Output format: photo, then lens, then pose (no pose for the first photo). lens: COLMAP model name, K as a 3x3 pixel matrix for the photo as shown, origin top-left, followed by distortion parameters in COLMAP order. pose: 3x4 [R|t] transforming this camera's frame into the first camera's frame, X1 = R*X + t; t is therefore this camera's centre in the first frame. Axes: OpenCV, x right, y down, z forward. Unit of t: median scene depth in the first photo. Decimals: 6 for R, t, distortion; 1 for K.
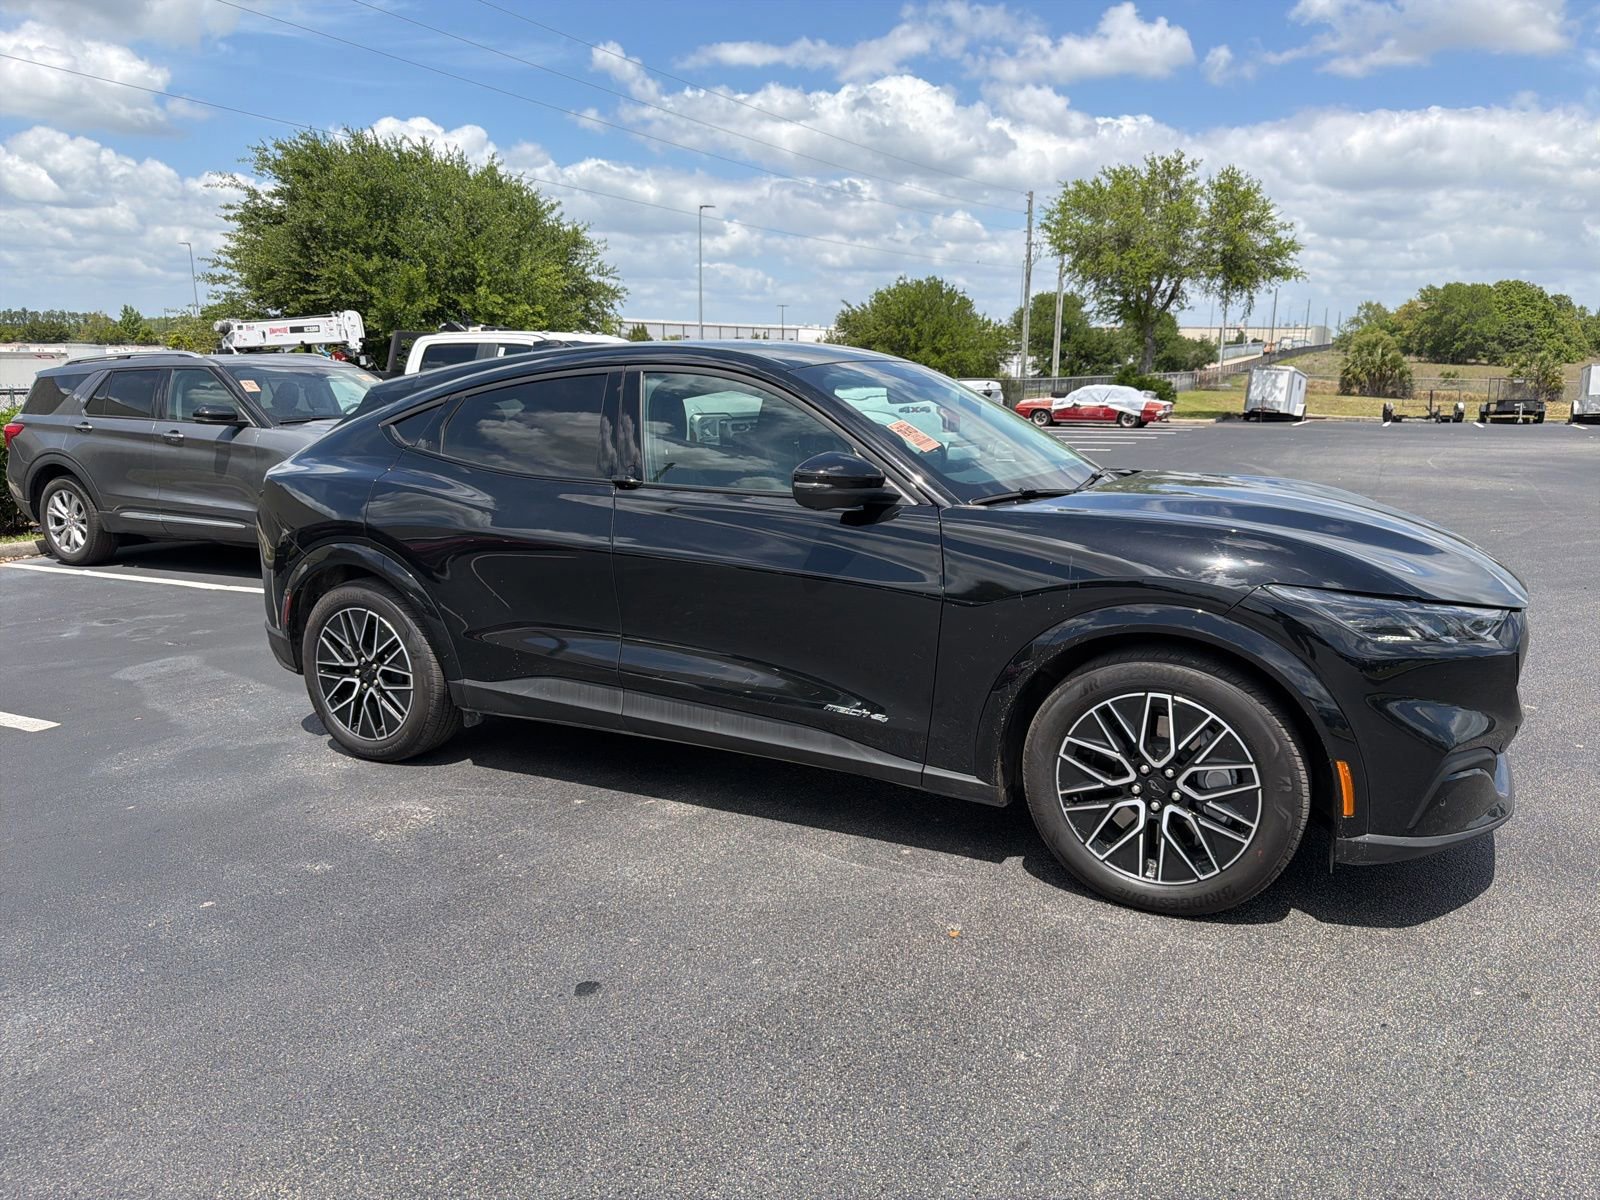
lens RADIAL K [[1135.9, 0, 802.5], [0, 1135.9, 629.5], [0, 0, 1]] dist [0.018546, -0.032553]
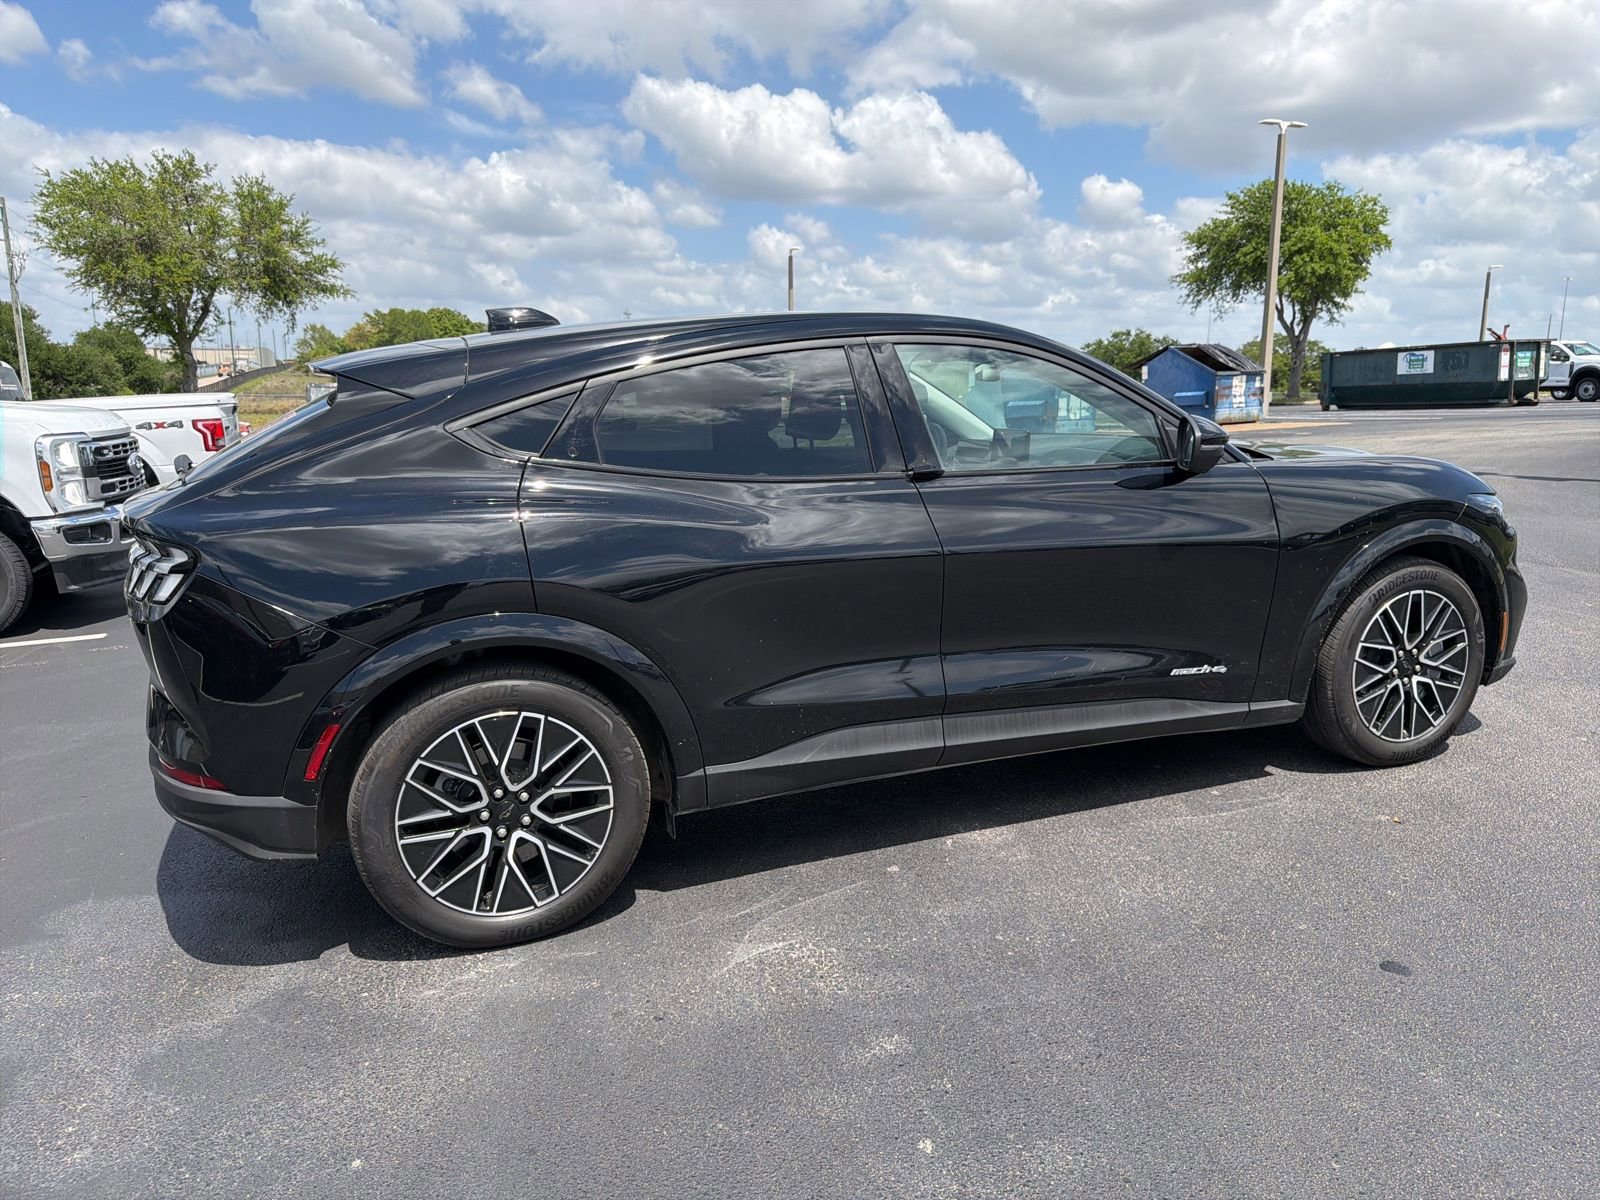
lens RADIAL K [[1135.9, 0, 816.2], [0, 1135.9, 638.4], [0, 0, 1]] dist [0.018546, -0.032553]
pose [[0.647414, -0.172992, 0.742246, -0.087603], [0.181474, 0.980878, 0.070321, -0.008508], [-0.740218, 0.089171, 0.666428, 0.052137]]
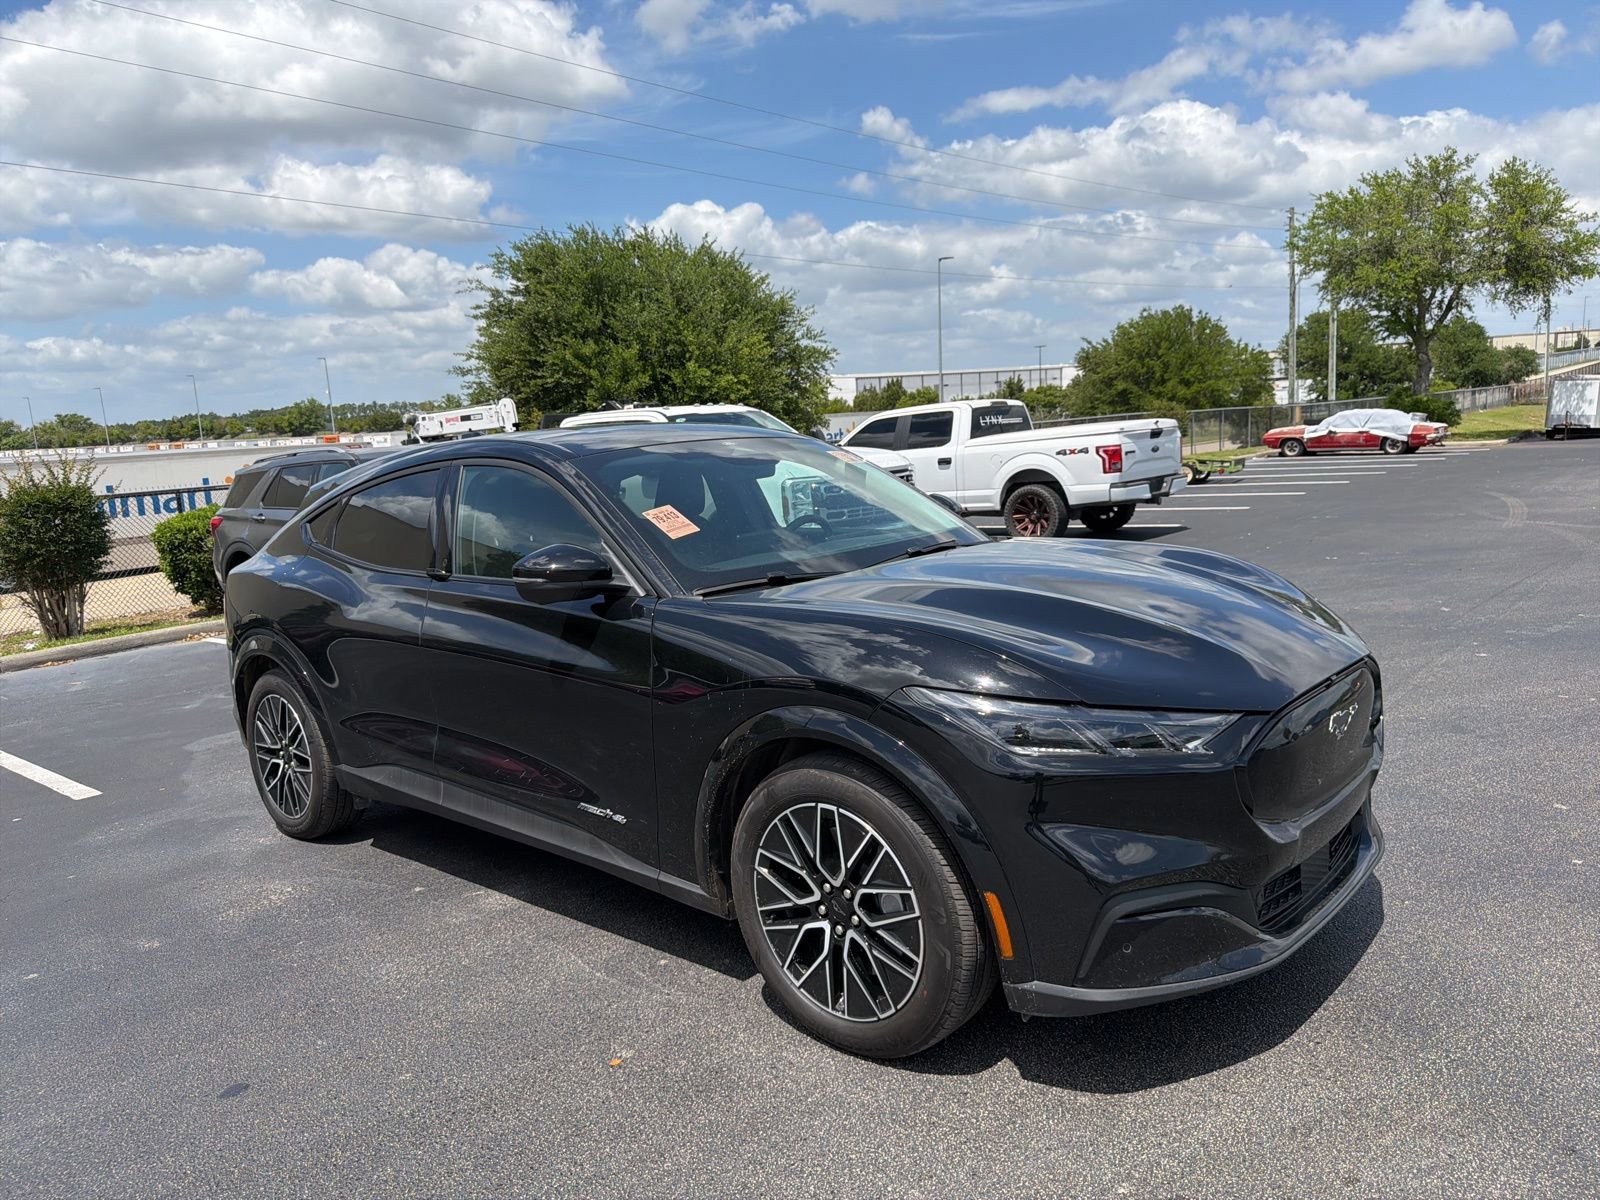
lens RADIAL K [[1135.9, 0, 785.5], [0, 1135.9, 631.8], [0, 0, 1]] dist [0.018546, -0.032553]
pose [[0.967321, -0.017728, -0.252935, 0.041165], [0.007668, 0.999142, -0.040704, -0.003630], [0.253440, 0.037434, 0.966627, 0.009222]]
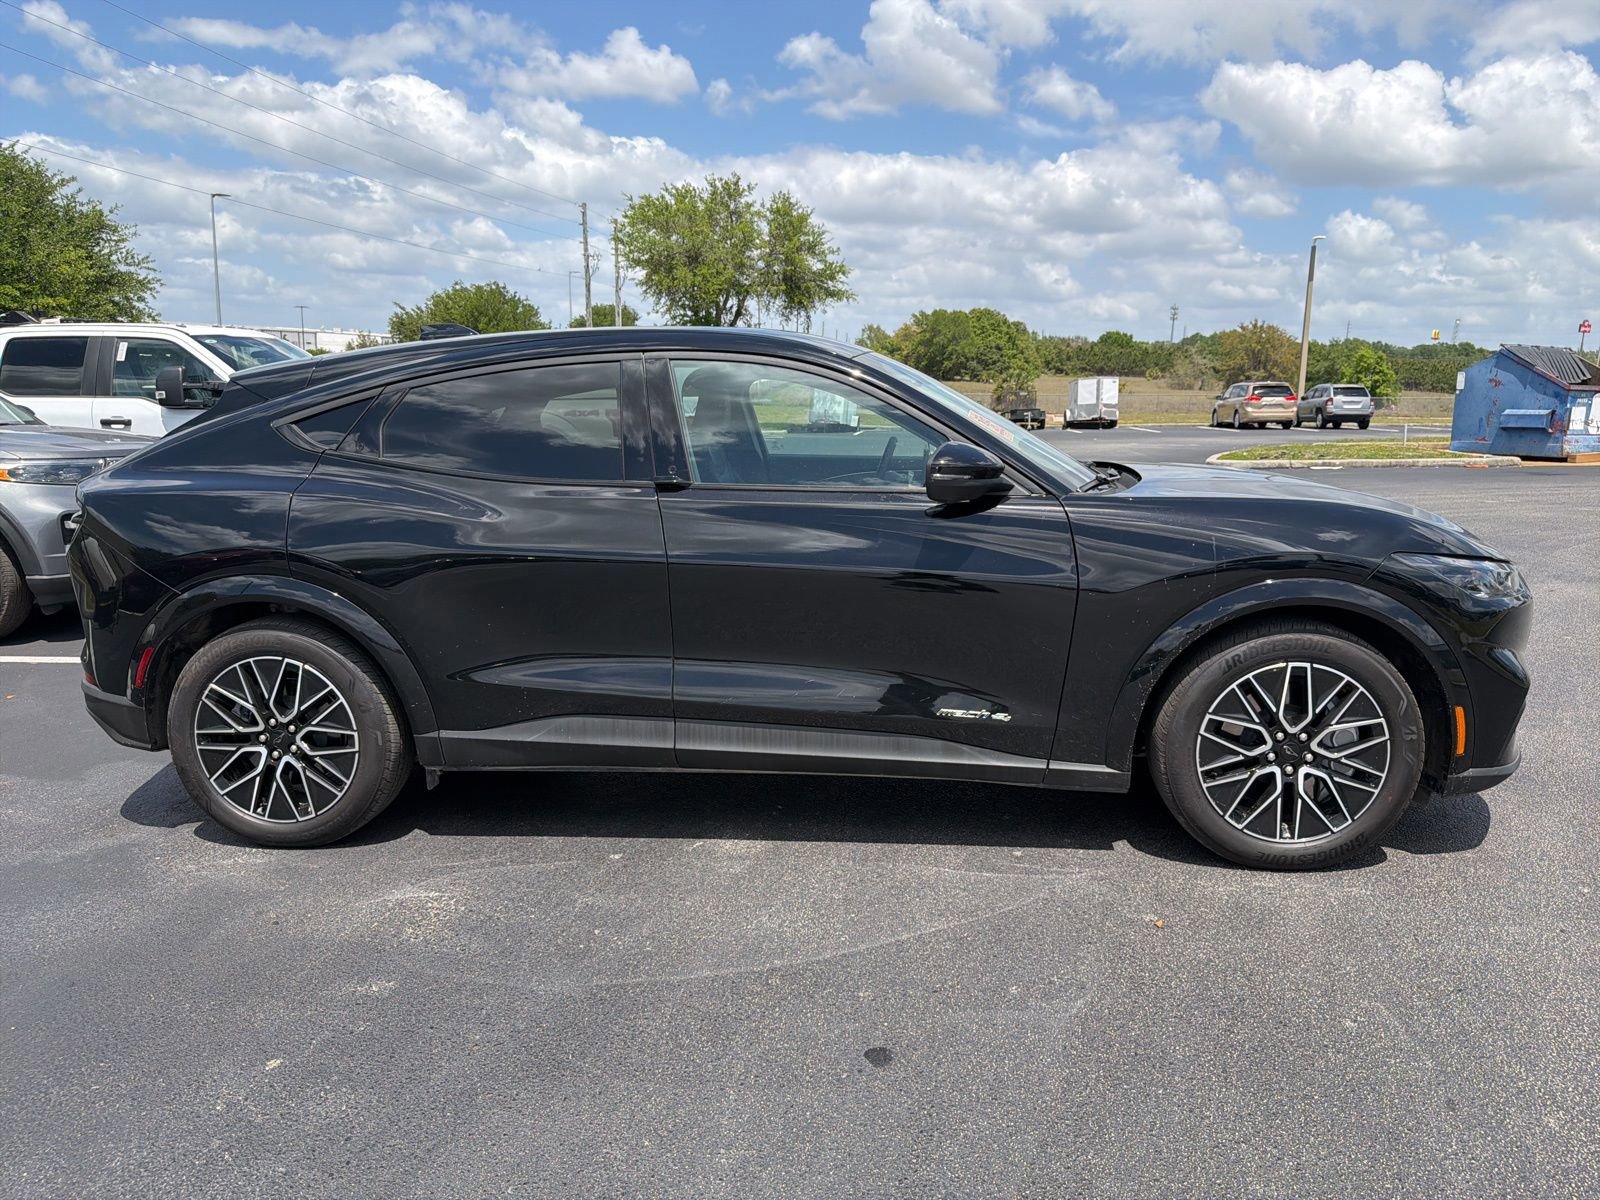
lens RADIAL K [[1135.9, 0, 809.9], [0, 1135.9, 619.1], [0, 0, 1]] dist [0.018546, -0.032553]
pose [[0.920239, -0.073059, 0.384476, -0.041000], [0.080185, 0.996777, -0.002514, -0.001479], [-0.383053, 0.033143, 0.923131, 0.015469]]
